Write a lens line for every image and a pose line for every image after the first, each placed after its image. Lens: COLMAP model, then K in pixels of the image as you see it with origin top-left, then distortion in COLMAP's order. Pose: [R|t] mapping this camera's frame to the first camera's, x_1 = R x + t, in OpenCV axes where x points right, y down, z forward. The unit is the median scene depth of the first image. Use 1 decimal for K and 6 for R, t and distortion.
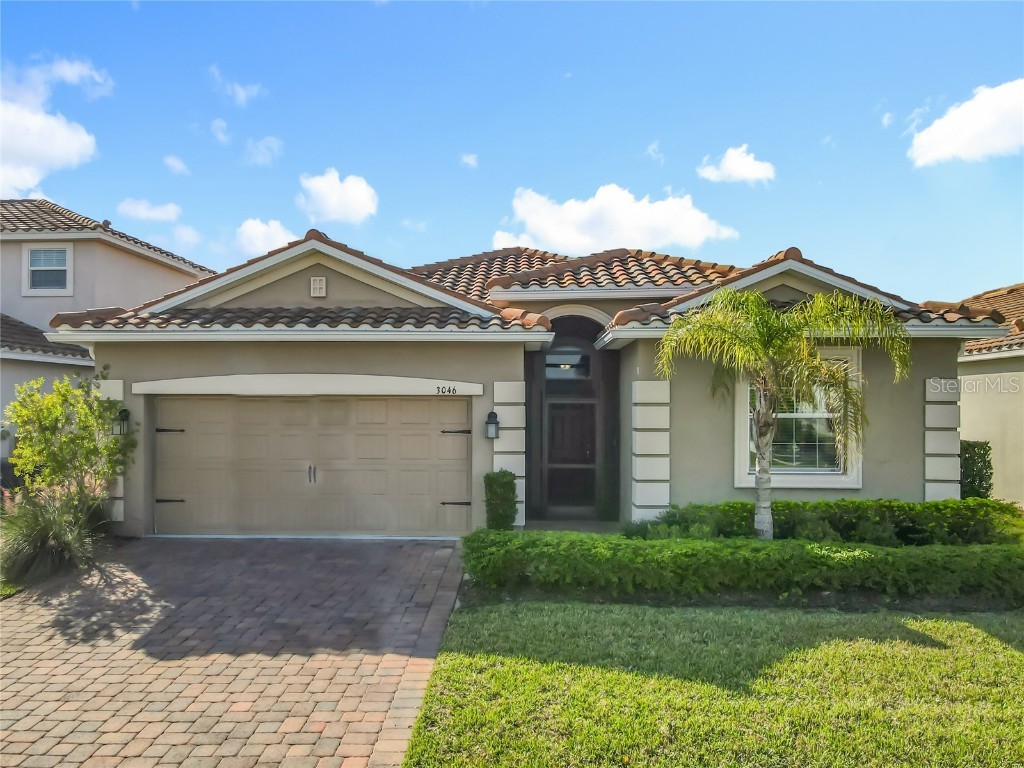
lens RADIAL K [[756.3, 0, 498.8], [0, 756.3, 403.9], [0, 0, 1]] dist [0.017770, 0.004816]
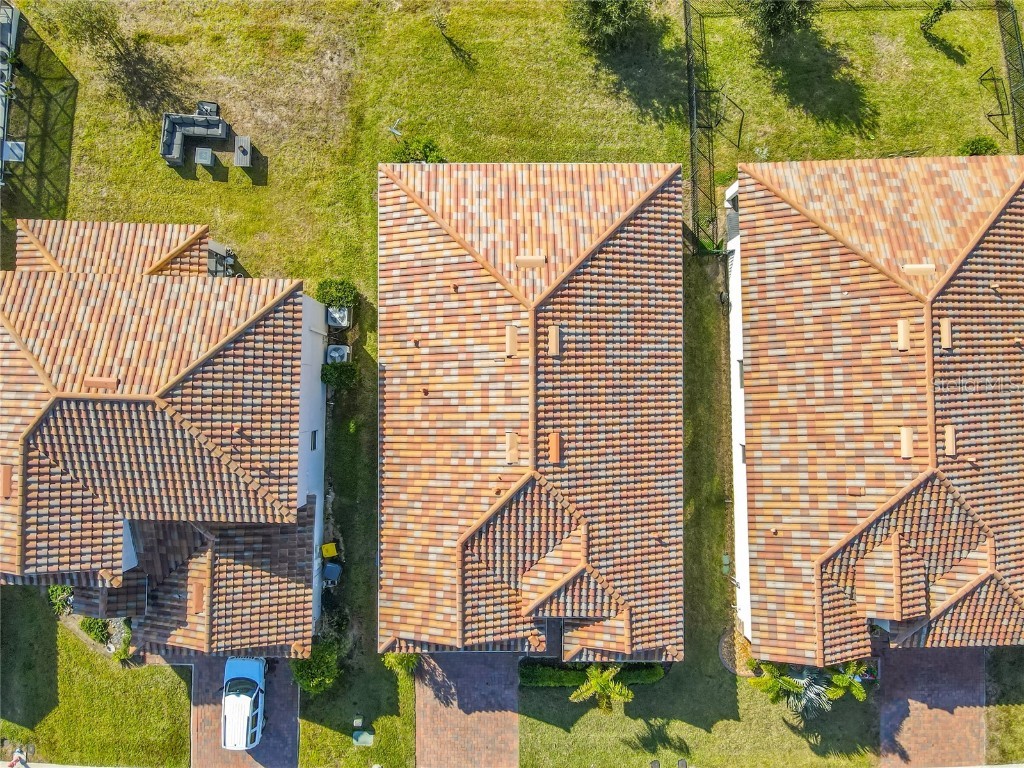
lens RADIAL K [[751.9, 0, 503.7], [0, 751.9, 393.6], [0, 0, 1]] dist [0.018060, 0.001803]
pose [[0.999087, -0.042594, -0.003428, -0.048267], [0.003190, -0.005638, 0.999979, -3.525501], [-0.042612, -0.999077, -0.005497, 2.311465]]
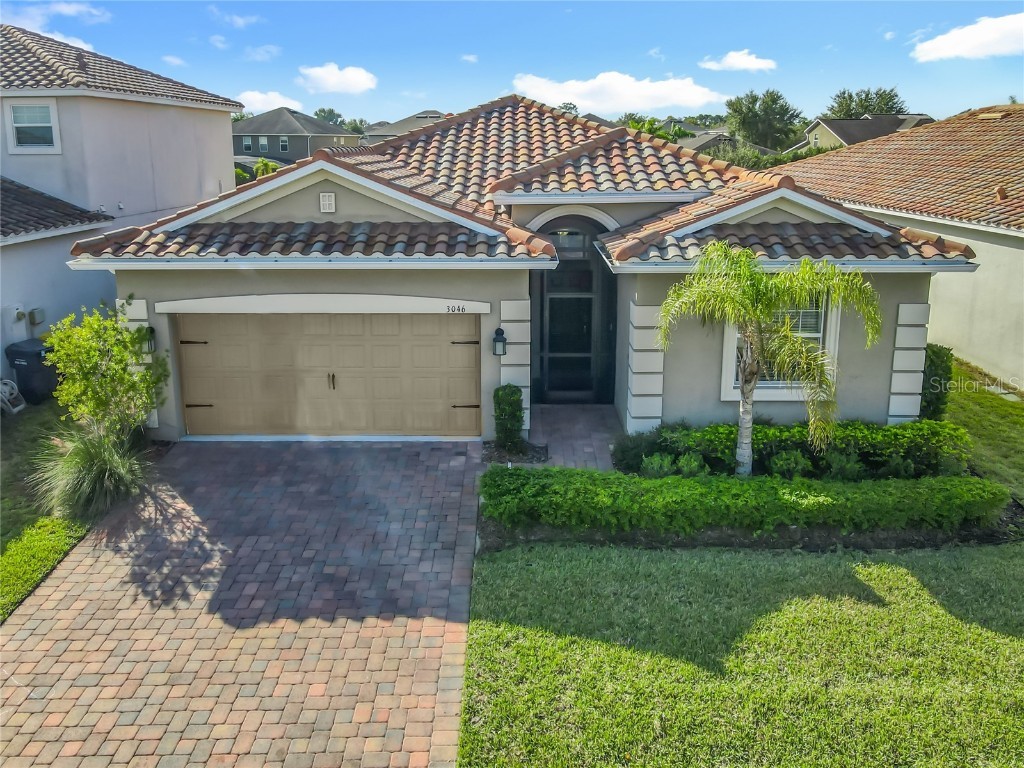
lens RADIAL K [[780.3, 0, 505.1], [0, 780.3, 295.5], [0, 0, 1]] dist [0.016799, 0.000722]
pose [[0.999493, -0.009940, 0.030262, -0.038644], [0.003867, 0.980899, 0.194481, -0.289065], [-0.031617, -0.194265, 0.980439, -0.083875]]
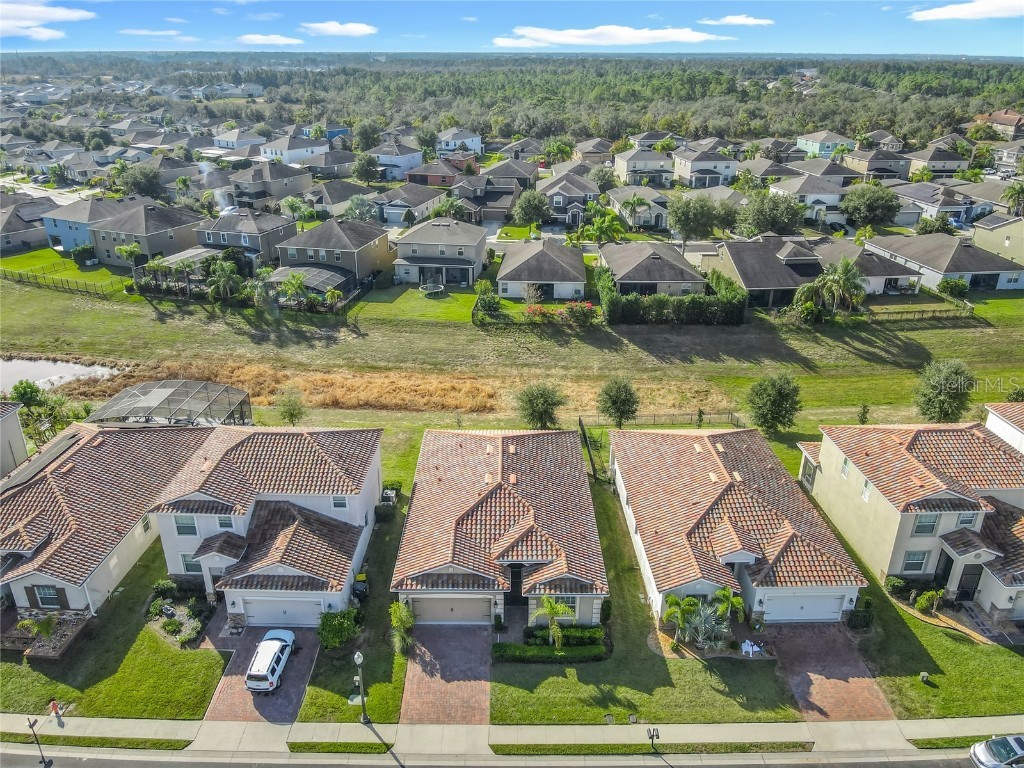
lens RADIAL K [[765.0, 0, 502.1], [0, 765.0, 383.7], [0, 0, 1]] dist [-0.025977, 0.005752]
pose [[0.999394, -0.015944, 0.030957, -0.098009], [0.001917, 0.912851, 0.408288, -3.278060], [-0.034769, -0.407981, 0.912328, -2.762488]]
